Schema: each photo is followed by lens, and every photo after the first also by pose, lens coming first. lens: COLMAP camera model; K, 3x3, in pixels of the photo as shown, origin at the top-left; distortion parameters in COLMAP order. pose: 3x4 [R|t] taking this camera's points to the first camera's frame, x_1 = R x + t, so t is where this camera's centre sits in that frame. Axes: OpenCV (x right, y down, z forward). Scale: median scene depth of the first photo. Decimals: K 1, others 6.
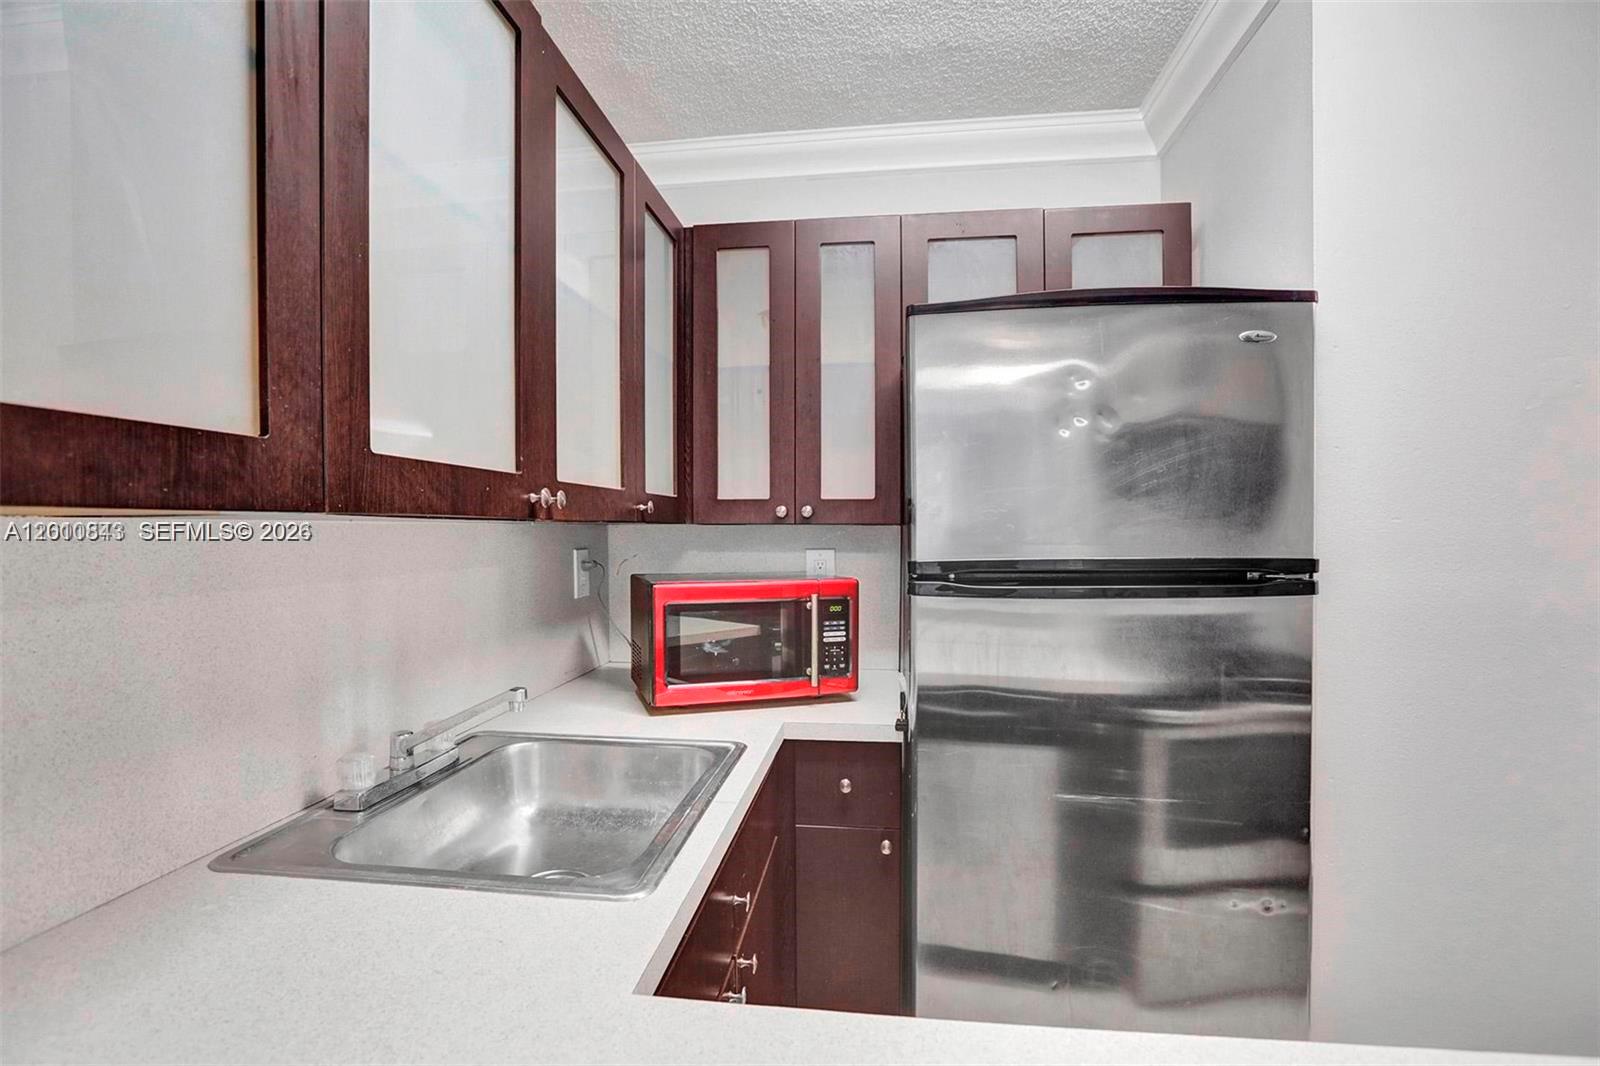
lens RADIAL K [[767.2, 0, 797.9], [0, 767.2, 527.4], [0, 0, 1]] dist [-0.051383, 0.018591]
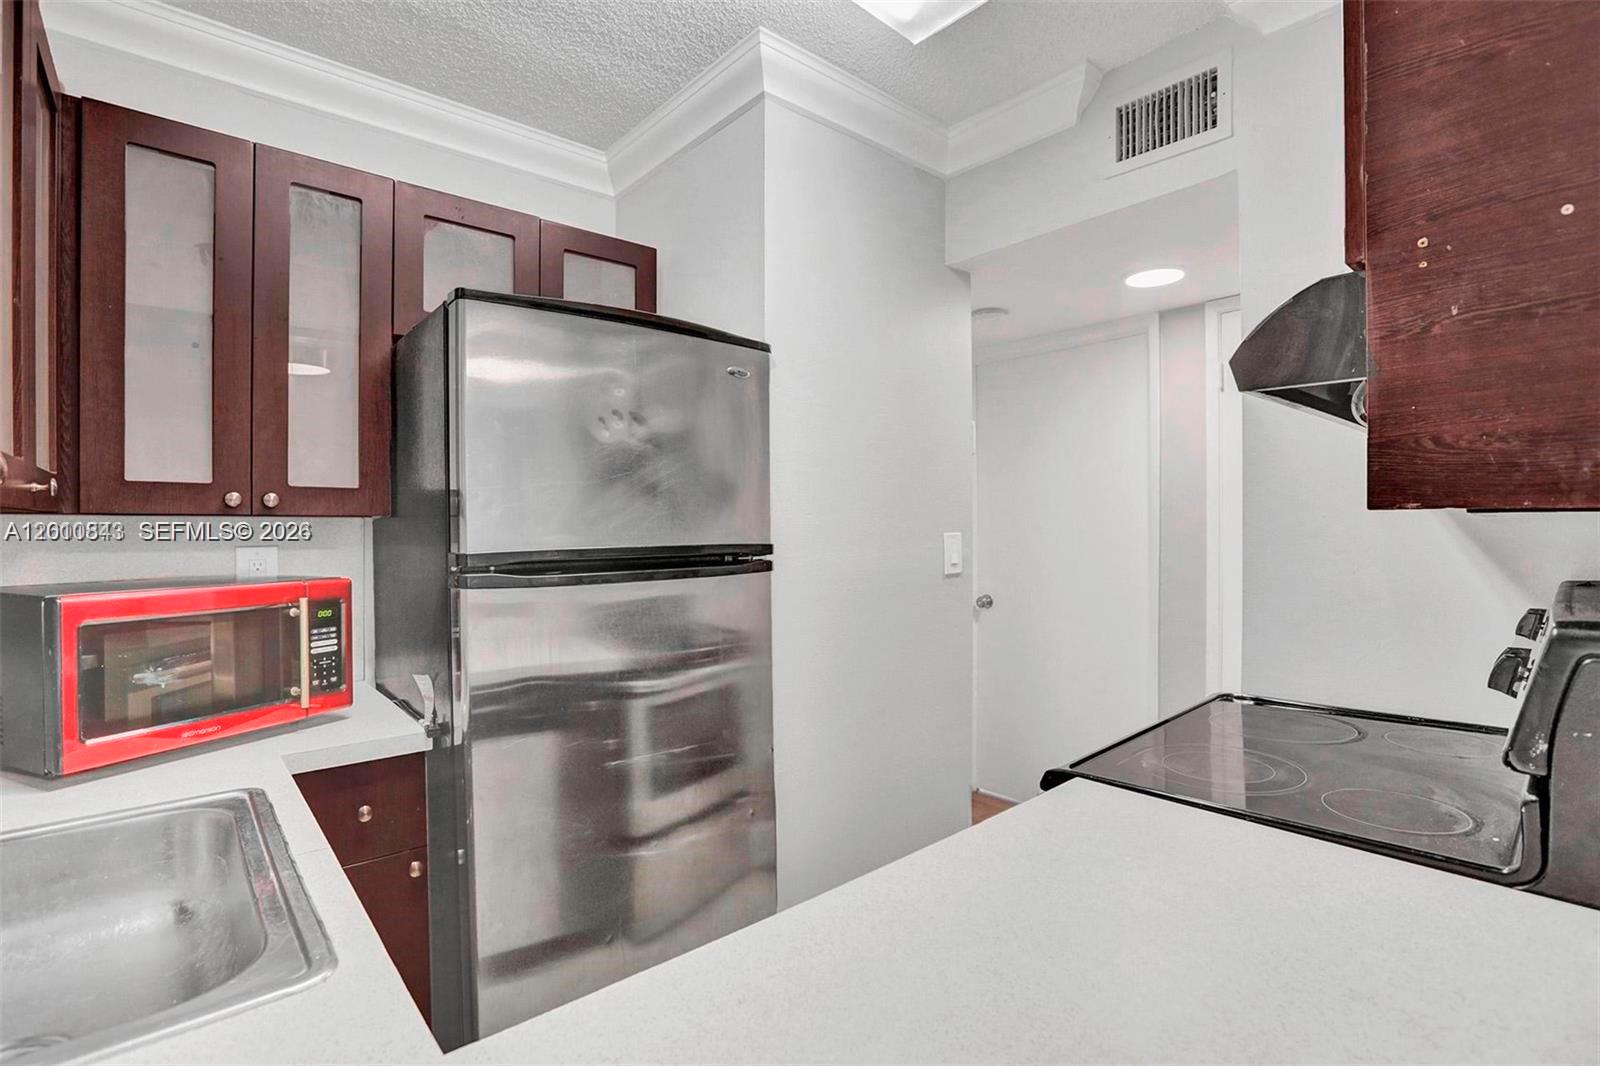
lens RADIAL K [[754.5, 0, 791.7], [0, 754.5, 512.6], [0, 0, 1]] dist [-0.038445, 0.018161]
pose [[0.680243, 0.016974, 0.732791, -0.207966], [0.001202, 0.999705, -0.024272, 0.013918], [-0.732986, 0.017392, 0.680021, 0.050124]]
